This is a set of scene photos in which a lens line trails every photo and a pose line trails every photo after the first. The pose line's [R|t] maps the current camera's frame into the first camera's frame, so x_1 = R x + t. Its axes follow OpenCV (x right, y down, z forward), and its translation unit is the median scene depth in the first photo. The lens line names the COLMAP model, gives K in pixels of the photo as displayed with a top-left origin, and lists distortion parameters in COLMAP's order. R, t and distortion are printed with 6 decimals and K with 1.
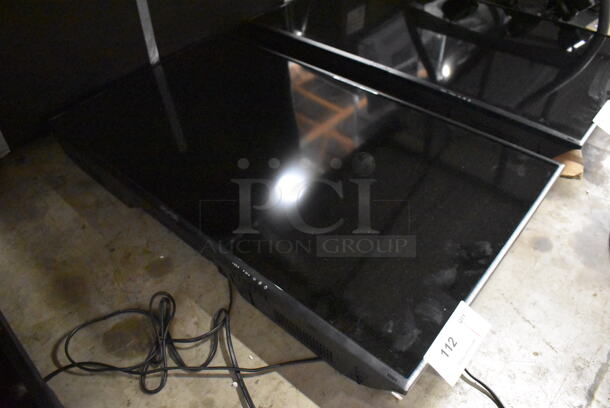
lens RADIAL K [[474.3, 0, 304.3], [0, 474.3, 202.4], [0, 0, 1]] dist [-0.089391, 0.005003]
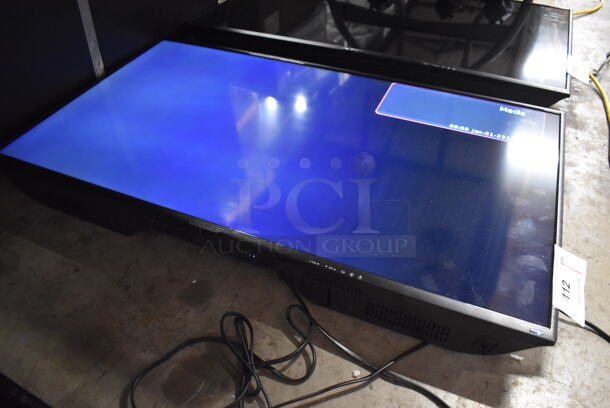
lens RADIAL K [[474.3, 0, 306.9], [0, 474.3, 203.4], [0, 0, 1]] dist [-0.089391, 0.005003]
pose [[0.952428, -0.176710, 0.248305, -0.301302], [0.188345, 0.981816, -0.023716, 0.038032], [-0.239599, 0.069355, 0.968392, 0.133257]]
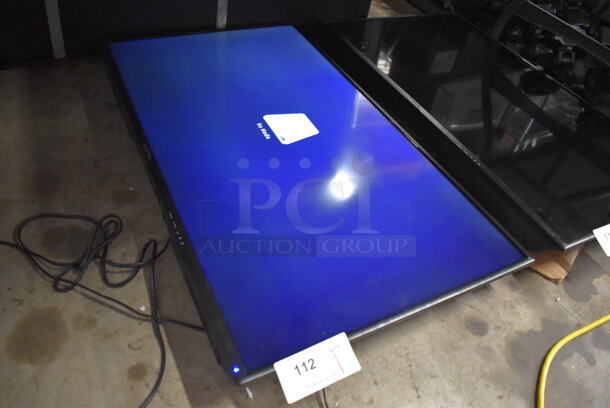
lens RADIAL K [[474.3, 0, 302.9], [0, 474.3, 202.9], [0, 0, 1]] dist [-0.089391, 0.005003]
pose [[0.912114, 0.380281, -0.153084, 0.235787], [-0.384549, 0.923103, 0.001865, -0.007742], [0.142021, 0.057167, 0.988211, -0.002602]]
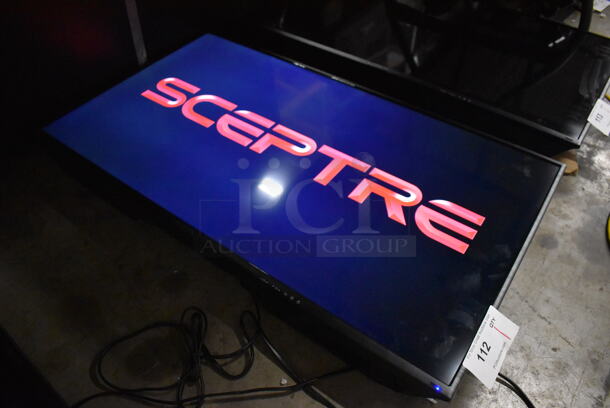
lens RADIAL K [[474.3, 0, 306.0], [0, 474.3, 202.6], [0, 0, 1]] dist [-0.089391, 0.005003]
pose [[0.995163, -0.036373, 0.091256, -0.121086], [0.033412, 0.998871, 0.033775, -0.050833], [-0.092381, -0.030563, 0.995255, 0.013284]]
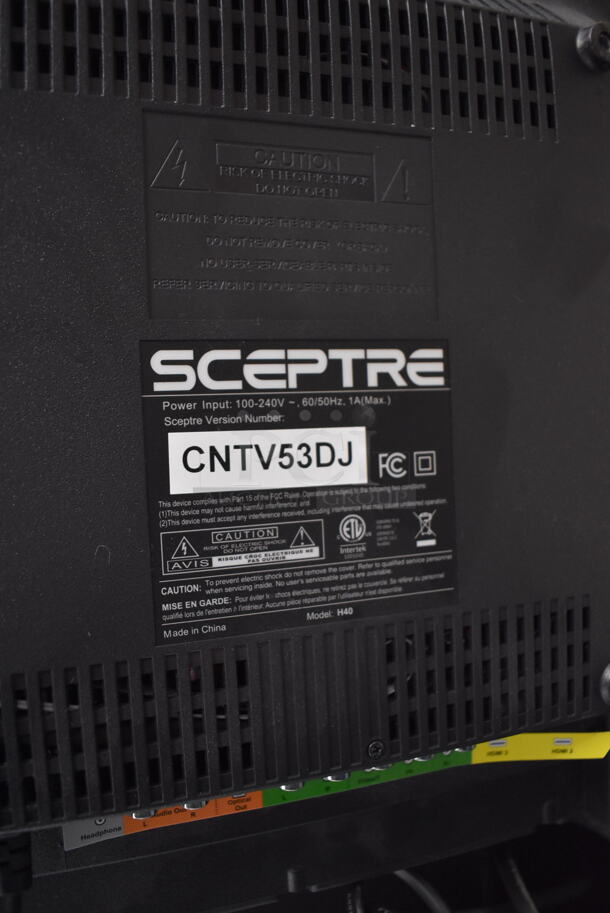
lens RADIAL K [[709.9, 0, 304.9], [0, 709.9, 457.2], [0, 0, 1]] dist [-0.089391, 0.005003]
pose [[0.414160, -0.542856, 0.730602, -1.480108], [0.330161, 0.837610, 0.435205, -0.756934], [-0.848213, 0.060972, 0.526134, 0.401163]]
